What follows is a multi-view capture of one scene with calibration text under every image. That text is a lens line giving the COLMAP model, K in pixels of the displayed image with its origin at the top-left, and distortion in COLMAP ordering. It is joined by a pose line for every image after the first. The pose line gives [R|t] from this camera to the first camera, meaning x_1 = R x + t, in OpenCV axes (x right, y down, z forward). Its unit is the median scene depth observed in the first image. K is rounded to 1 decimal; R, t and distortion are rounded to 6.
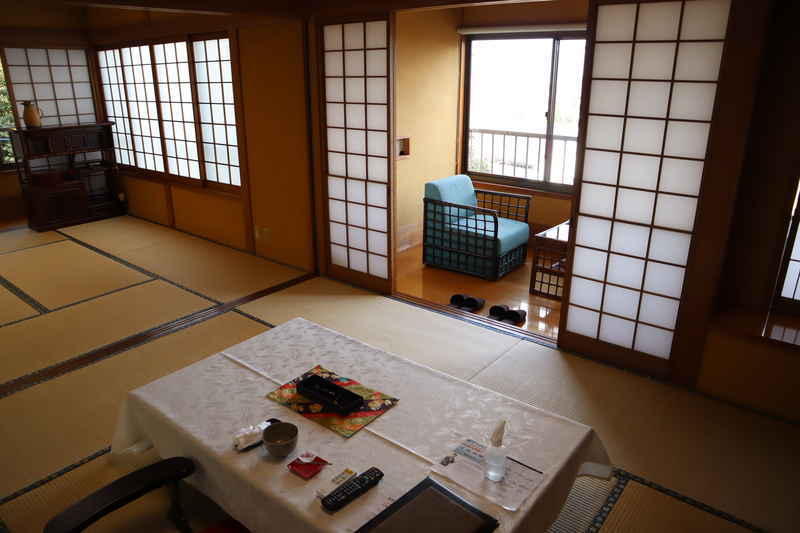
lens RADIAL K [[560.5, 0, 403.1], [0, 560.5, 269.2], [0, 0, 1]] dist [-0.113767, 0.064640]
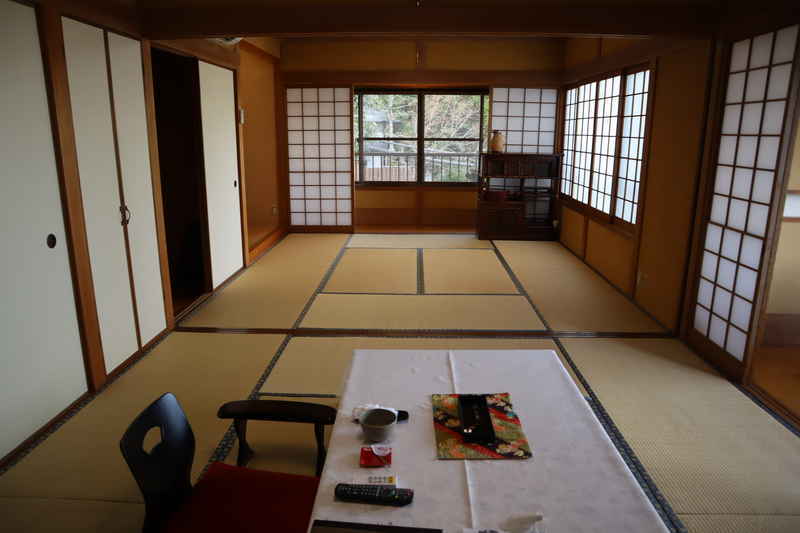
lens RADIAL K [[560.5, 0, 396.2], [0, 560.5, 267.2], [0, 0, 1]] dist [-0.113767, 0.064640]
pose [[0.602426, 0.198131, -0.773193, 0.204404], [-0.274348, 0.961080, 0.032521, -0.001507], [0.749544, 0.192532, 0.633337, 0.135263]]
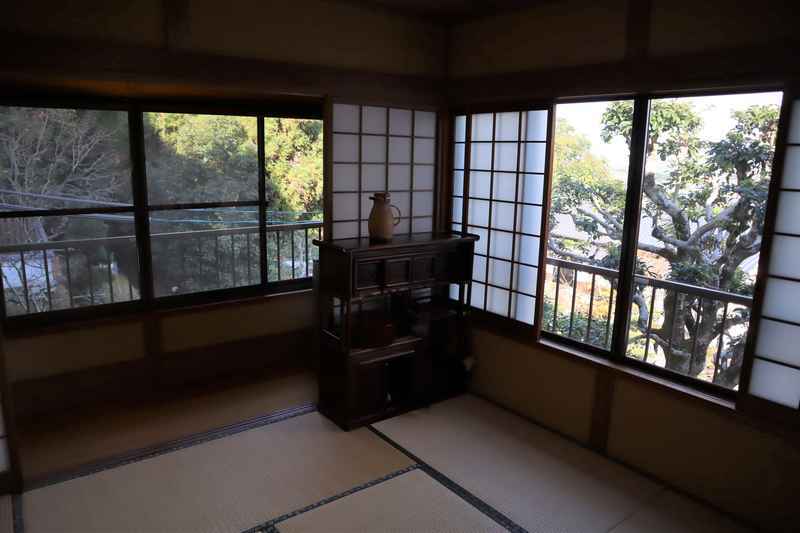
lens RADIAL K [[560.5, 0, 398.9], [0, 560.5, 265.6], [0, 0, 1]] dist [-0.113767, 0.064640]
pose [[0.971289, 0.068786, -0.227740, -0.625756], [-0.102944, 0.984545, -0.141679, -0.195233], [0.214475, 0.161055, 0.963360, 0.554156]]
